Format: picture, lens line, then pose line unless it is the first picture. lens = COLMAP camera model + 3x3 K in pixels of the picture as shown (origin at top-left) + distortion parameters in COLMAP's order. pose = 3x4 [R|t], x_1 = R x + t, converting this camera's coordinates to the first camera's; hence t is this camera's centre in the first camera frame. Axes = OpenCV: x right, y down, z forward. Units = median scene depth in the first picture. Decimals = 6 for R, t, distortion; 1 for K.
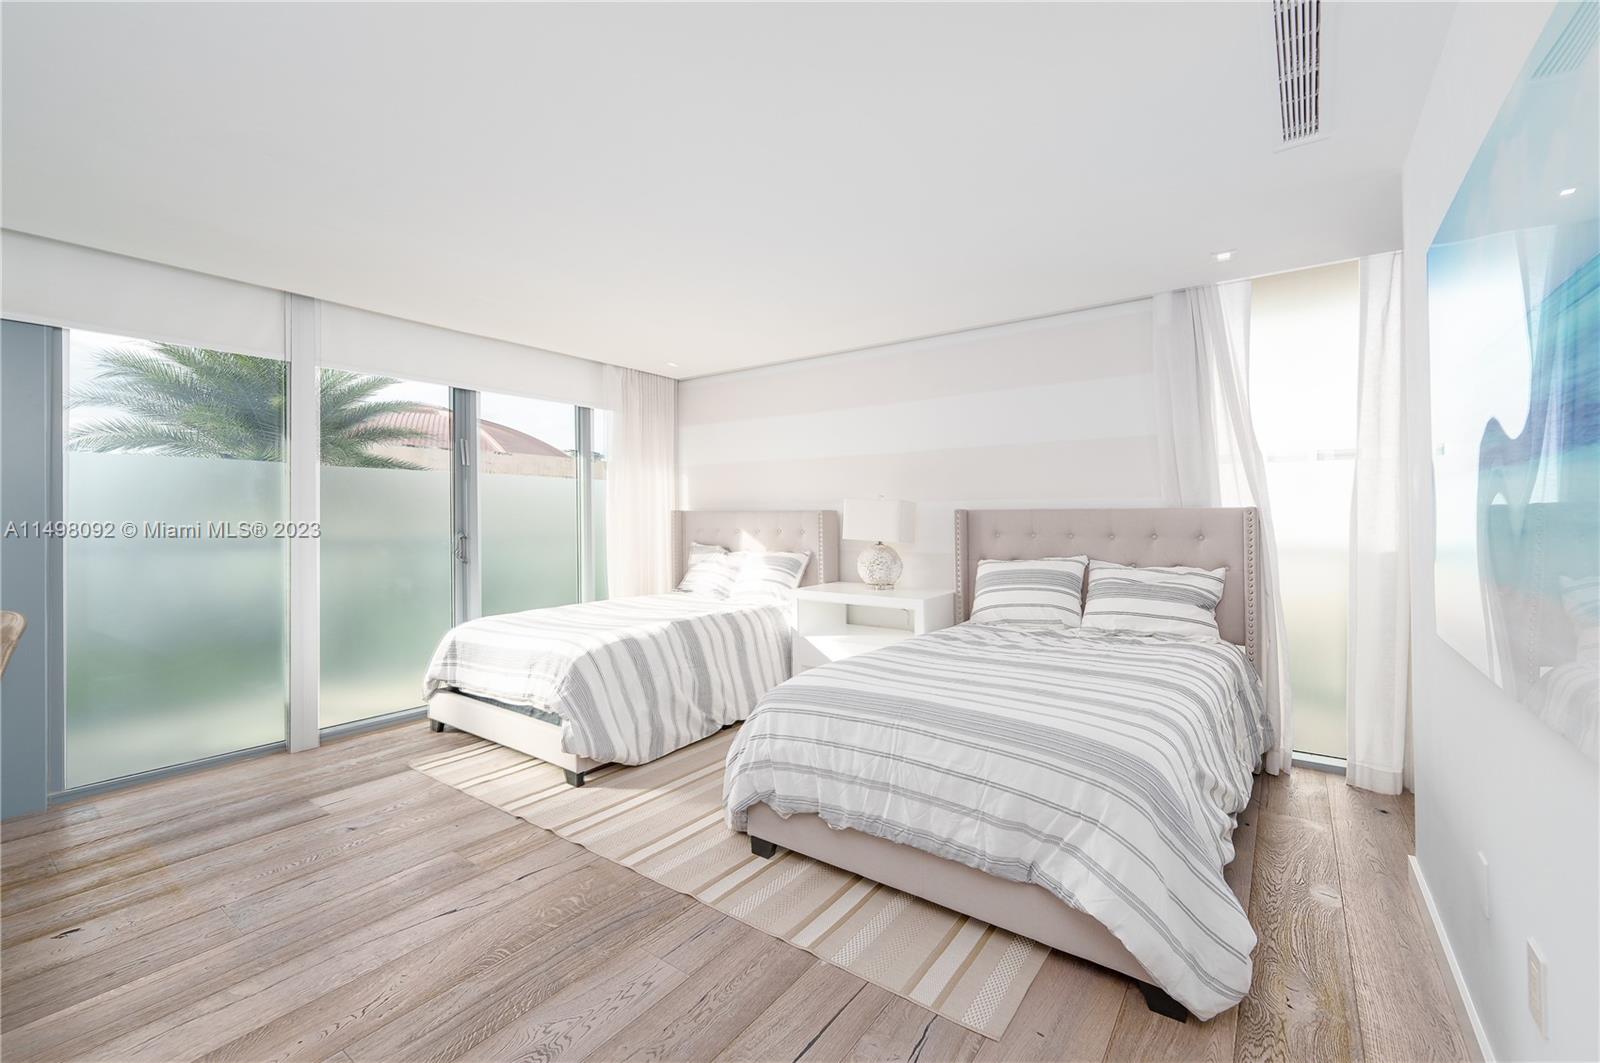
lens RADIAL K [[670.1, 0, 807.0], [0, 670.1, 516.0], [0, 0, 1]] dist [-0.000527, -0.000270]
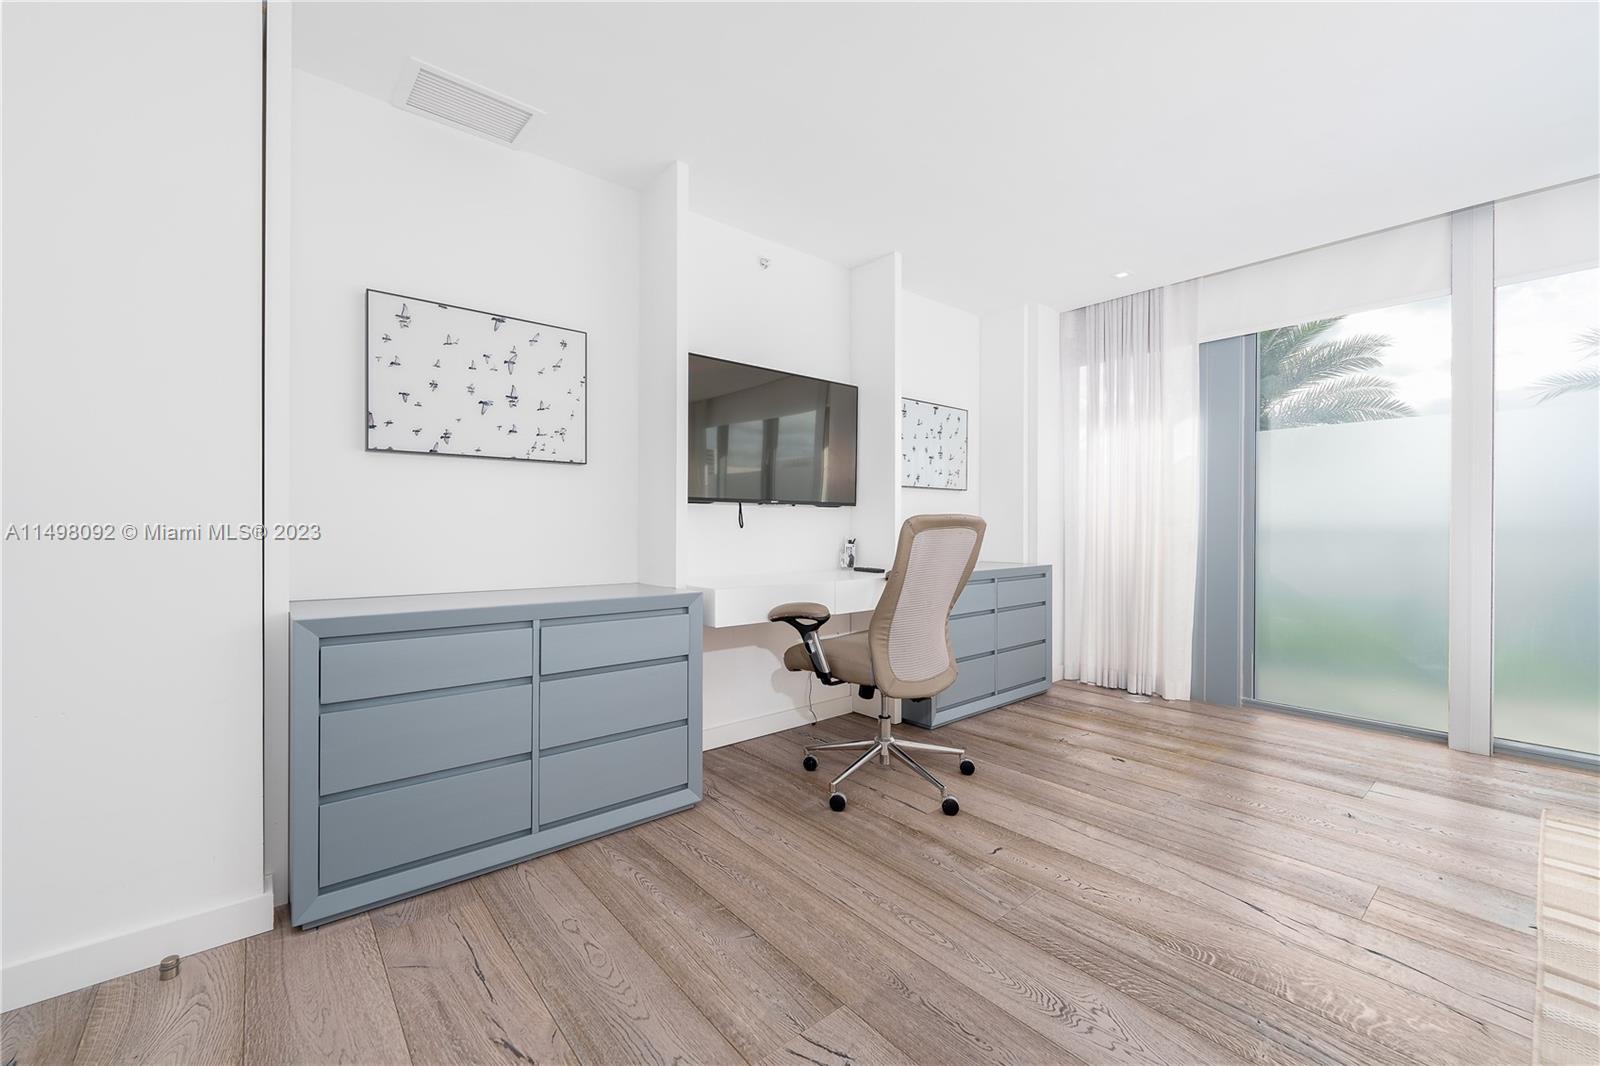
lens RADIAL K [[659.8, 0, 809.4], [0, 659.8, 529.5], [0, 0, 1]] dist [0.001274, 0.000276]
pose [[-0.242615, 0.006722, -0.970099, 0.364543], [-0.004204, 0.999959, 0.007980, 0.102209], [0.970113, 0.006014, -0.242577, 0.592880]]
